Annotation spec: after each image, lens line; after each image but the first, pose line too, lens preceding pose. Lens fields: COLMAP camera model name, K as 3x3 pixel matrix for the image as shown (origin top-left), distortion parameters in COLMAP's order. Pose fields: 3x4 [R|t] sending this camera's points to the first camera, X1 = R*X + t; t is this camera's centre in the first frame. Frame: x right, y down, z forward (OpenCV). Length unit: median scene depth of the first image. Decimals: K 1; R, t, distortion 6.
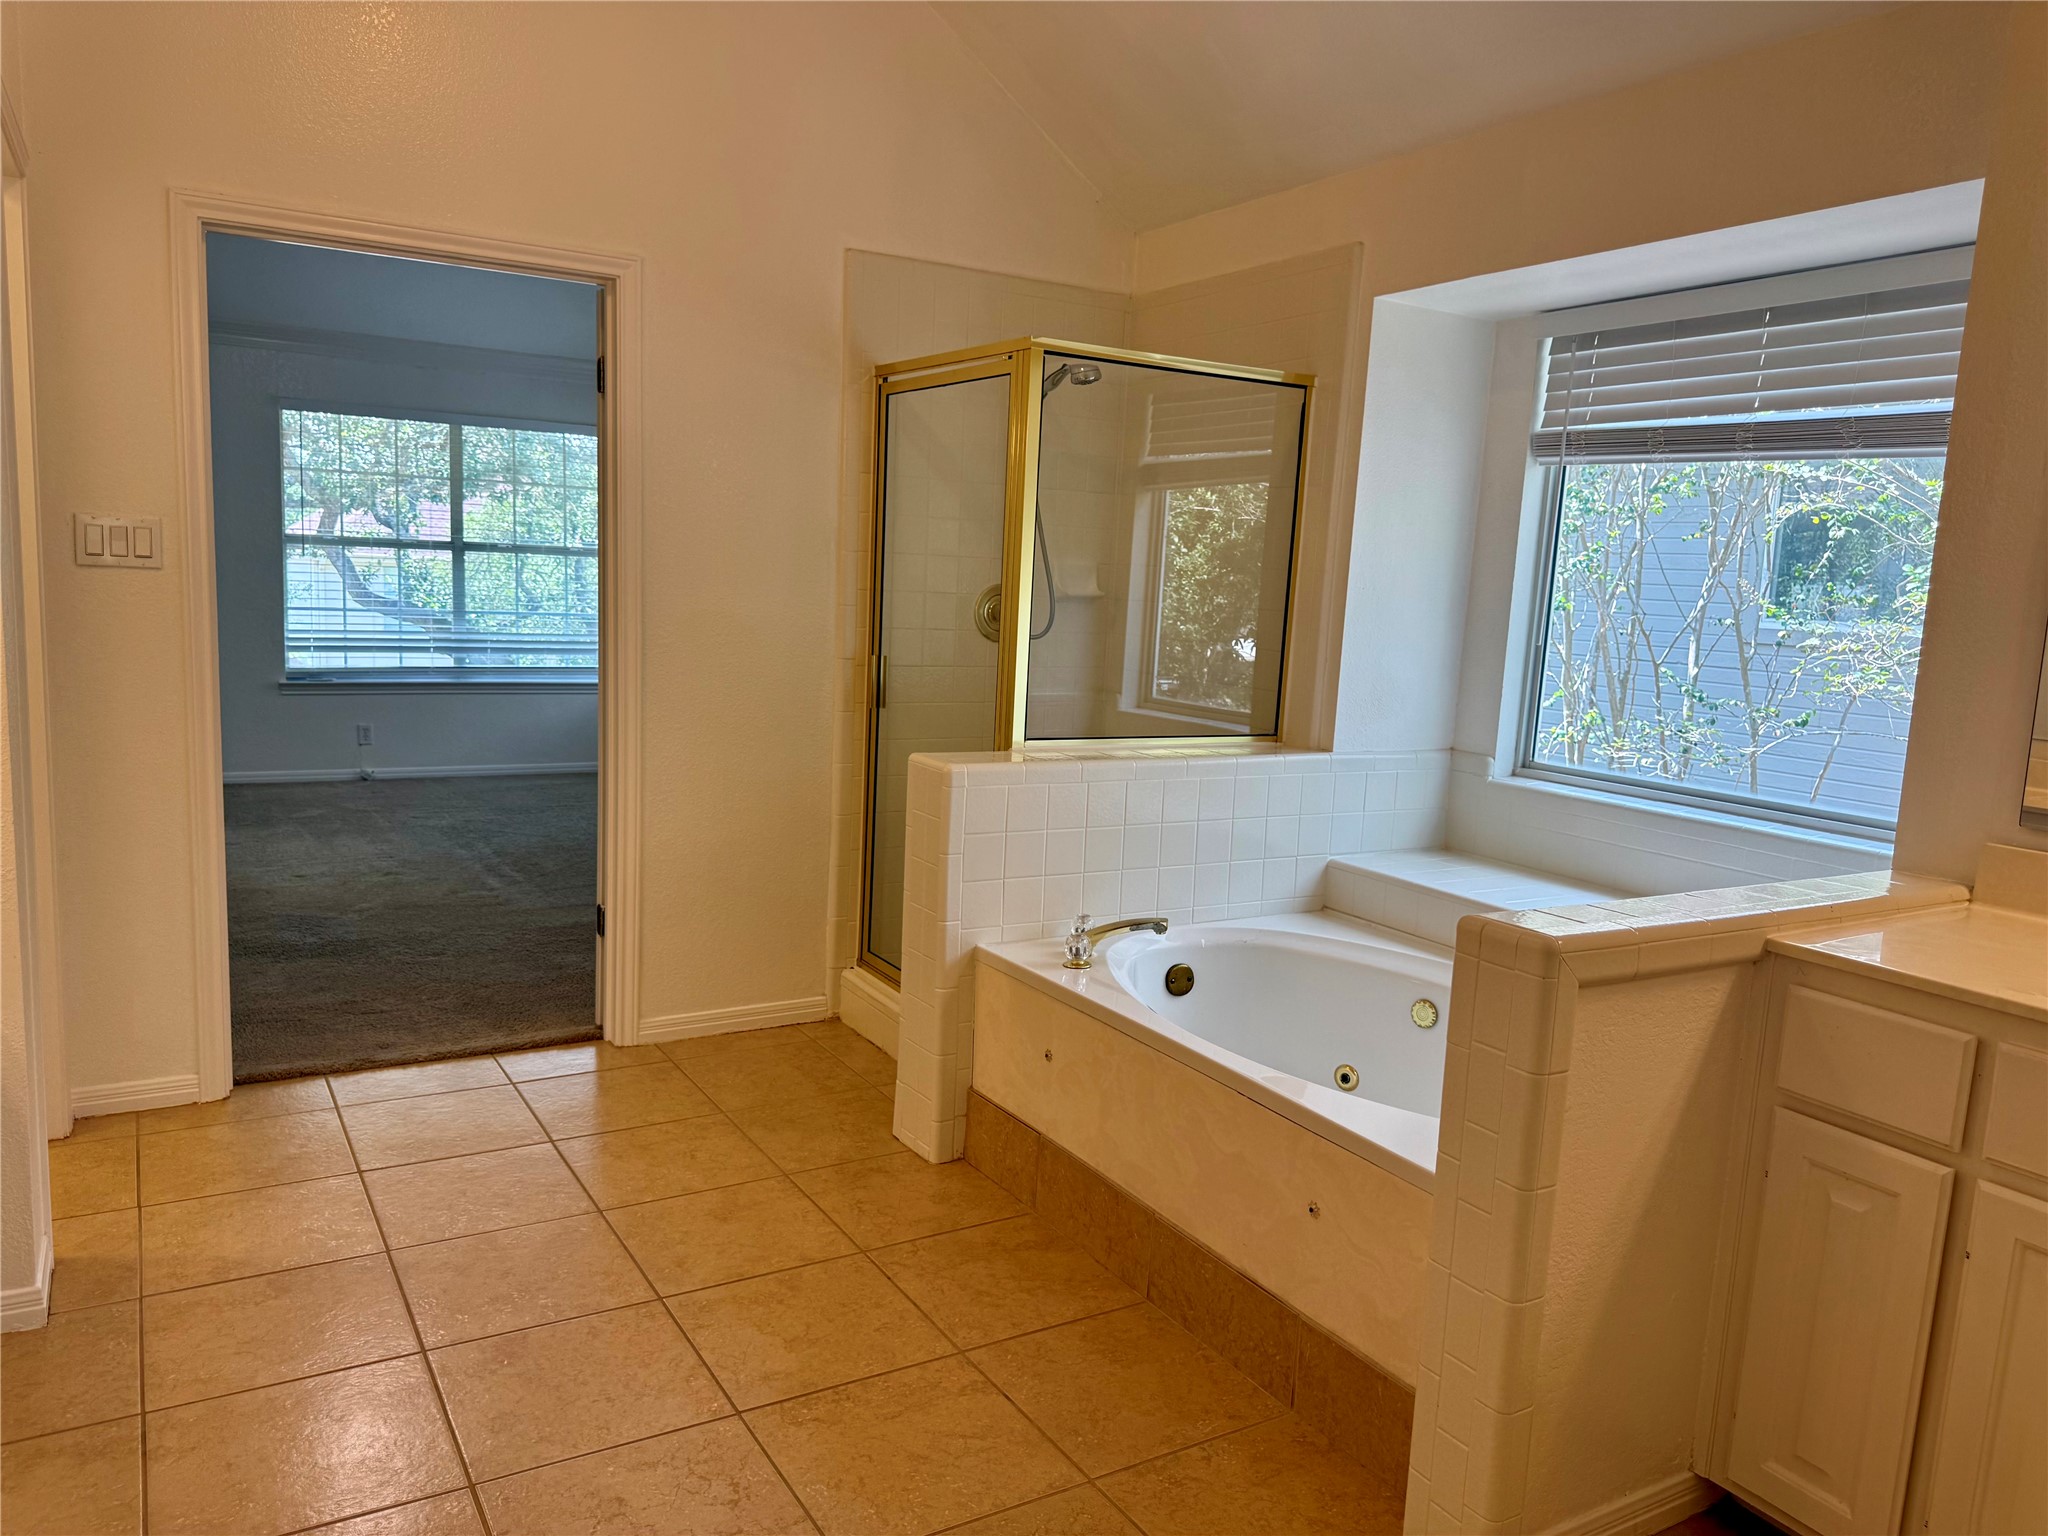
lens RADIAL K [[1444.9, 0, 1024.0], [0, 1444.9, 768.0], [0, 0, 1]] dist [-0.051381, -0.000629]
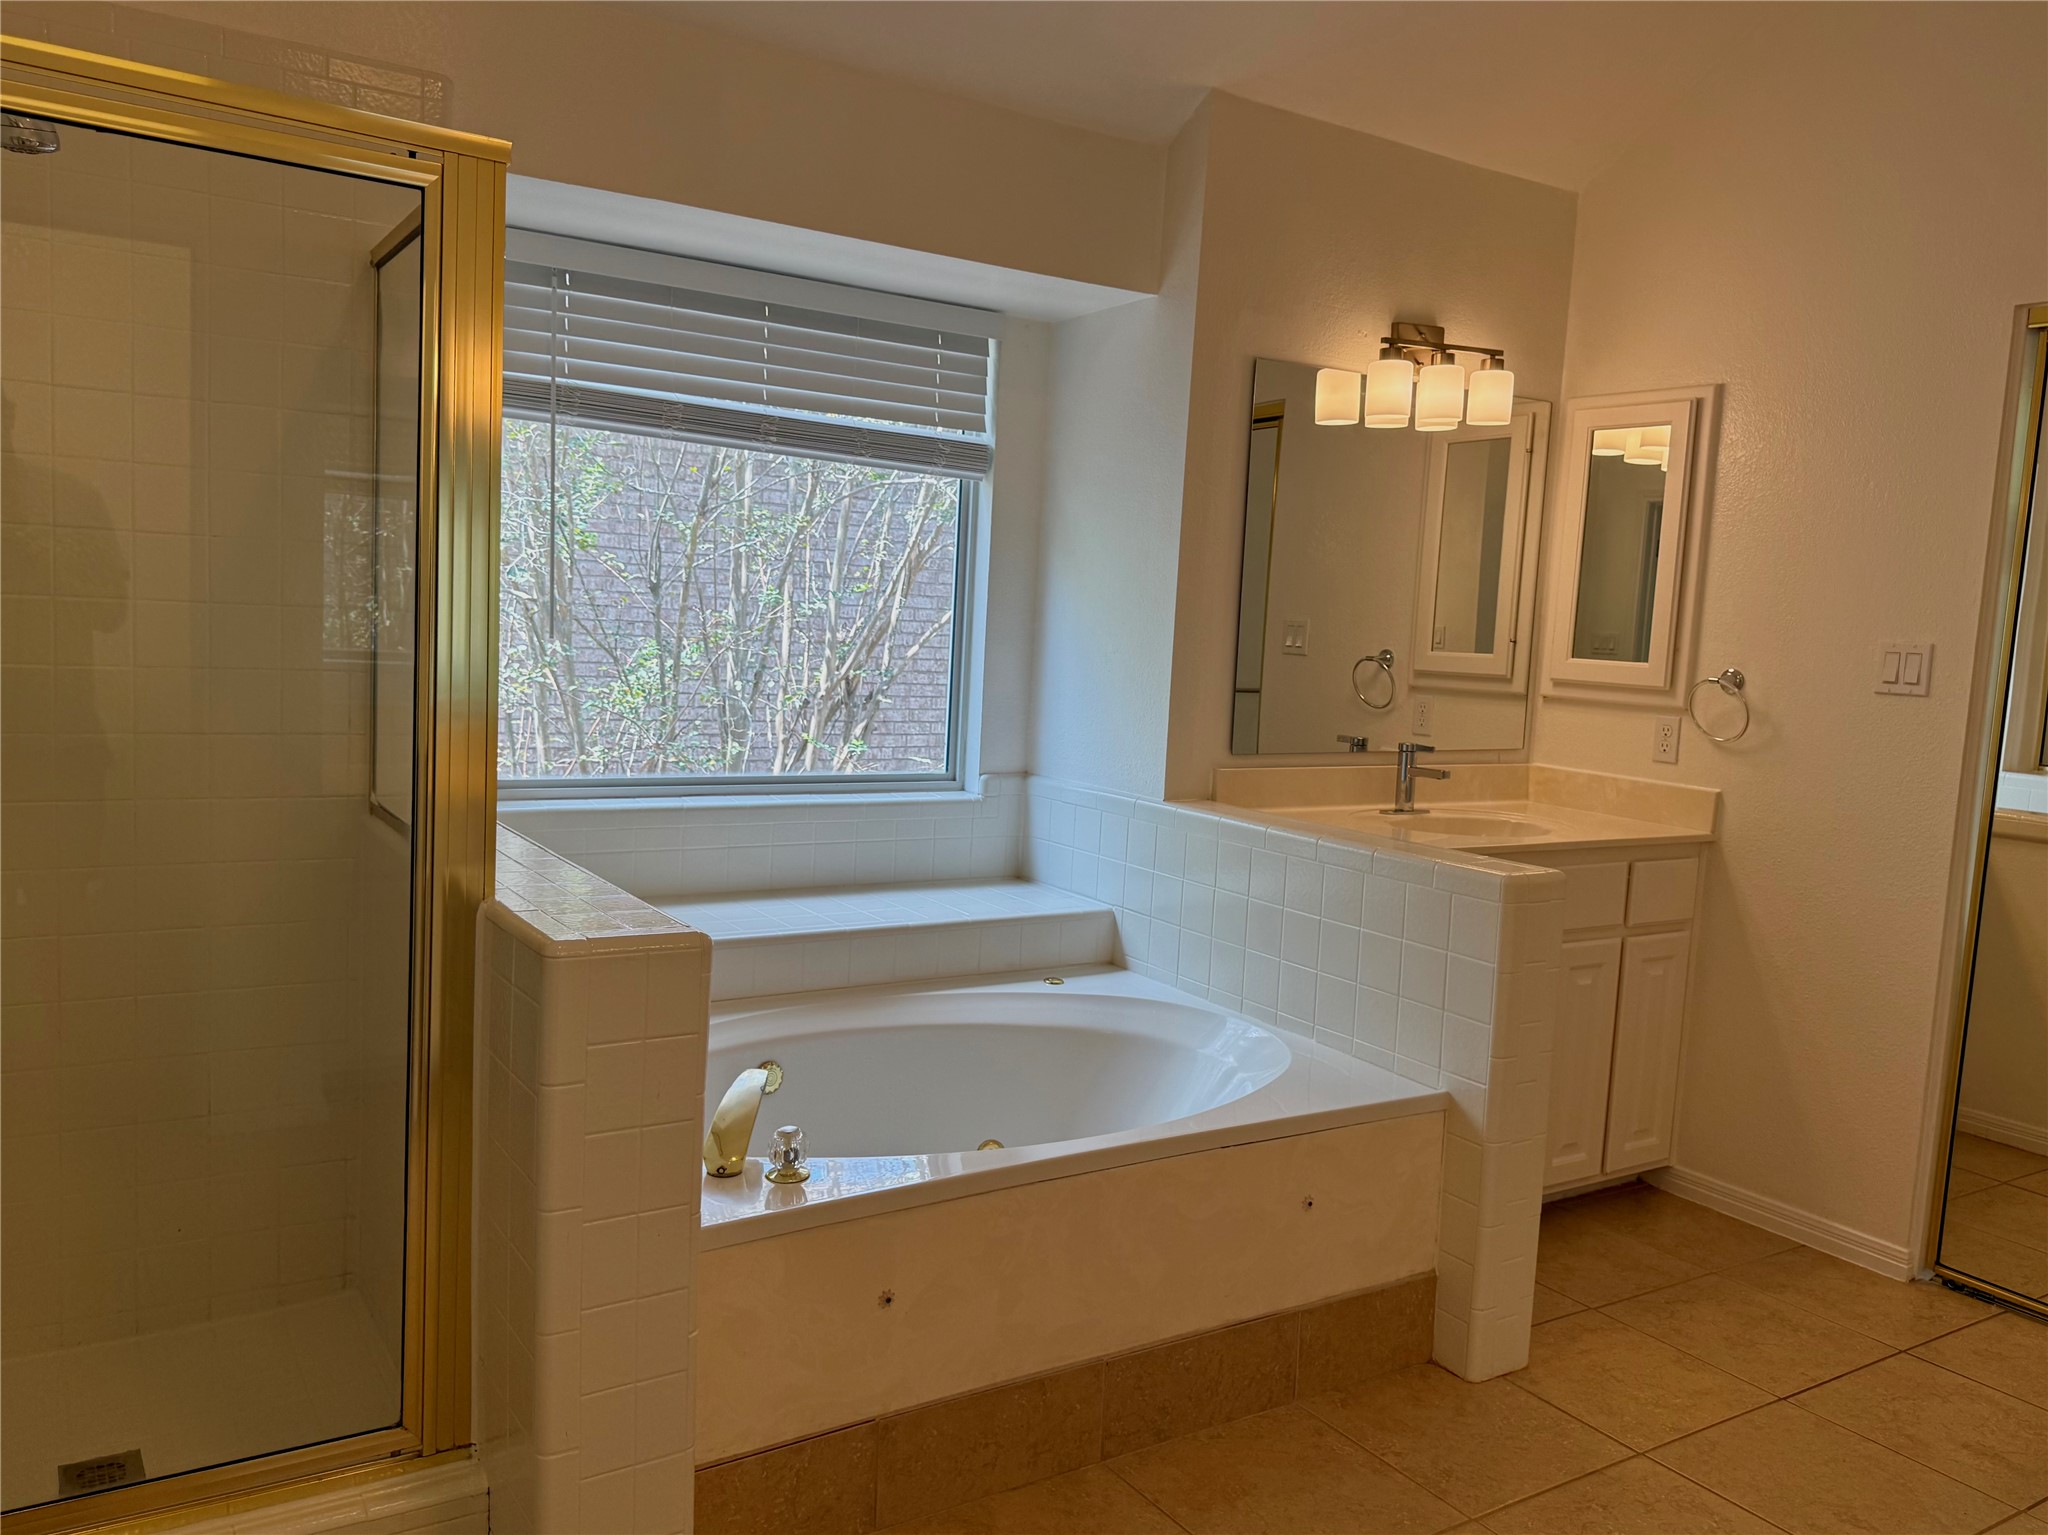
lens RADIAL K [[1518.6, 0, 1024.0], [0, 1518.6, 767.5], [0, 0, 1]] dist [0.029598, 0.000174]
pose [[-0.037280, -0.152956, 0.987530, -0.664173], [0.071034, 0.985311, 0.155294, -0.160442], [-0.996777, 0.075937, -0.025868, 0.924047]]
